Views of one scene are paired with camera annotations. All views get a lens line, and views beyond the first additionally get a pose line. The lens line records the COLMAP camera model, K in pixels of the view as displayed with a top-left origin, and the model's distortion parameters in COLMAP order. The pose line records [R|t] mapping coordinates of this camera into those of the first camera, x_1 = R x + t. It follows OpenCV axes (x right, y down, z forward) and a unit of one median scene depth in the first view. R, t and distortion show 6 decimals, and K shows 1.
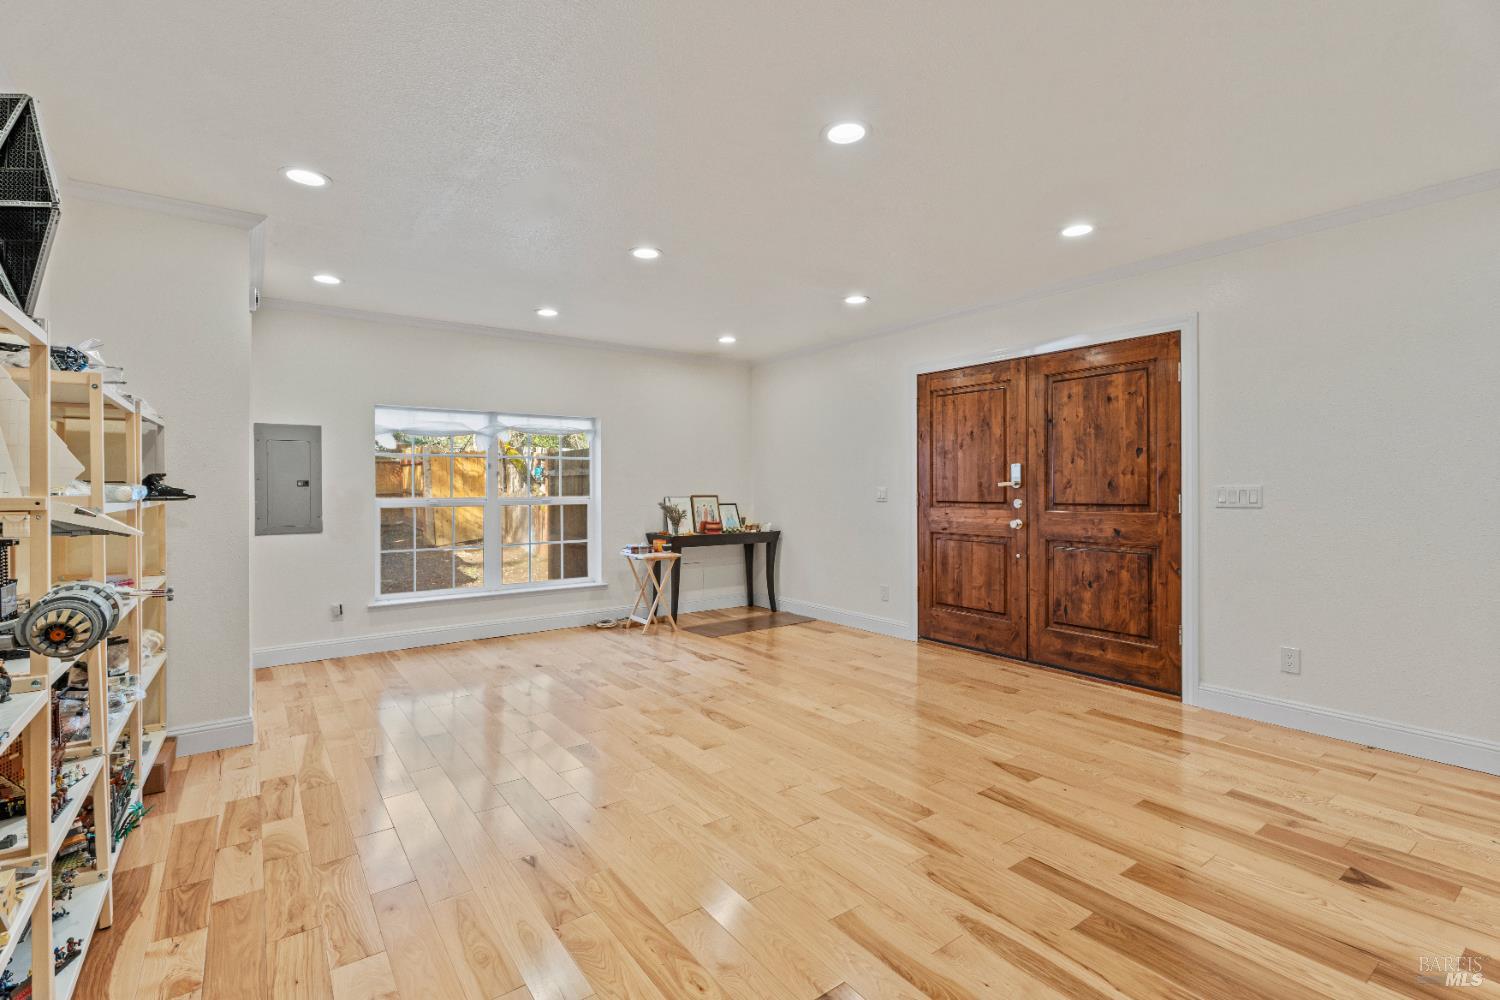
lens RADIAL K [[670.3, 0, 750.0], [0, 670.3, 500.0], [0, 0, 1]] dist [0.000001, 0.000134]
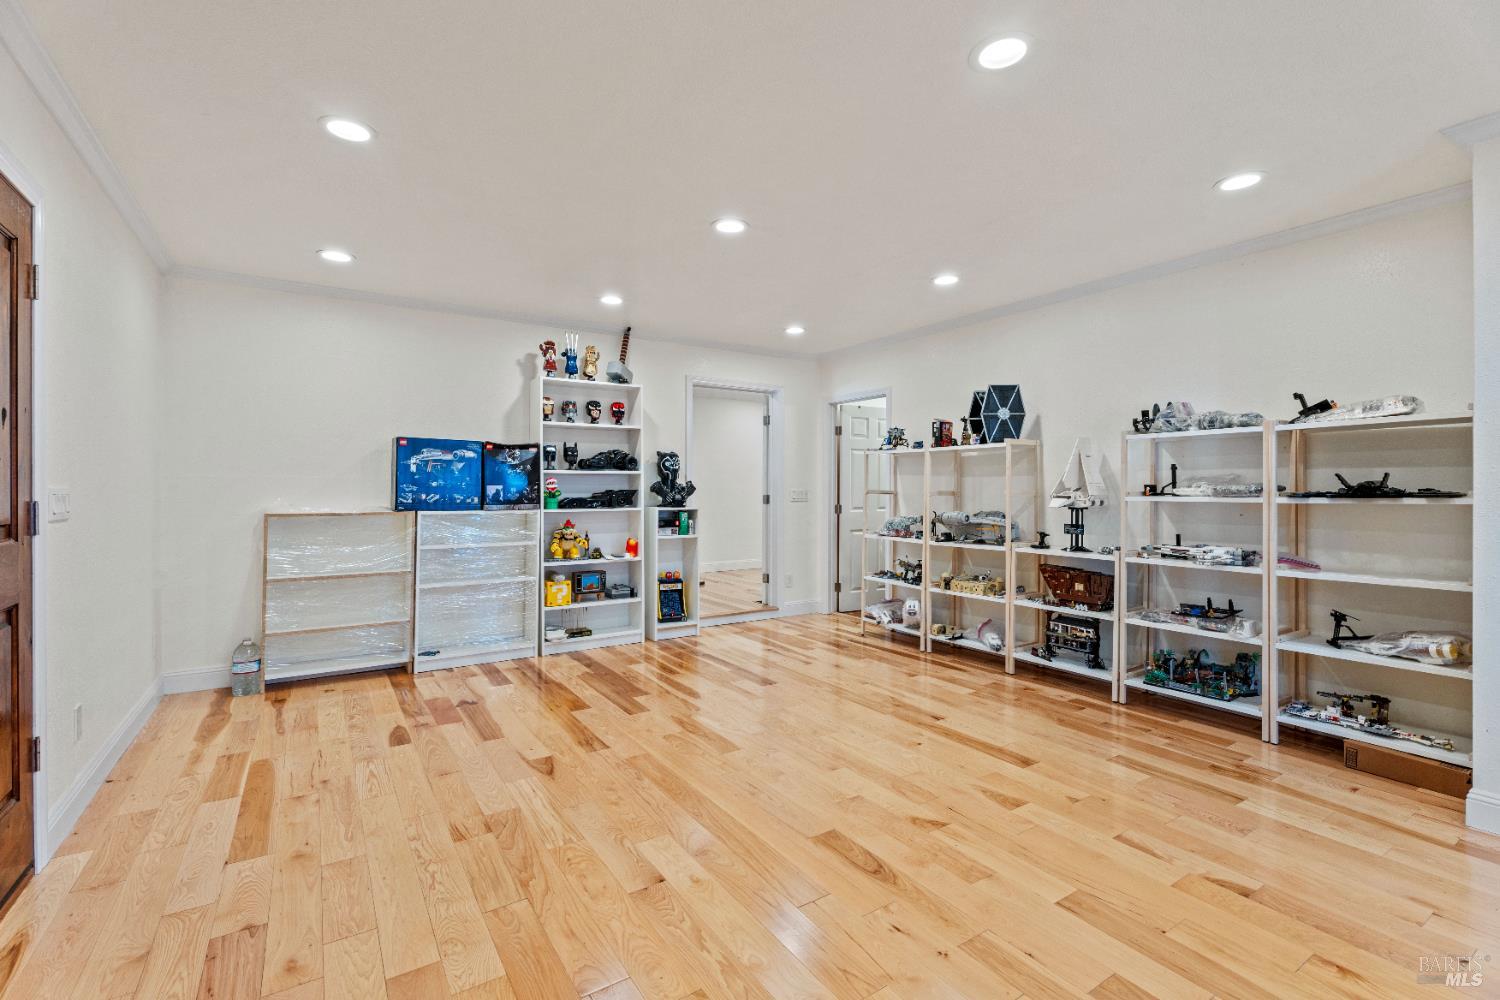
lens RADIAL K [[670.3, 0, 750.0], [0, 670.3, 500.0], [0, 0, 1]] dist [0.000001, 0.000134]
pose [[-0.998253, 0.002062, 0.059042, 0.024416], [0.004136, 0.999378, 0.035030, -0.042012], [-0.058933, 0.035213, -0.997641, 2.297976]]
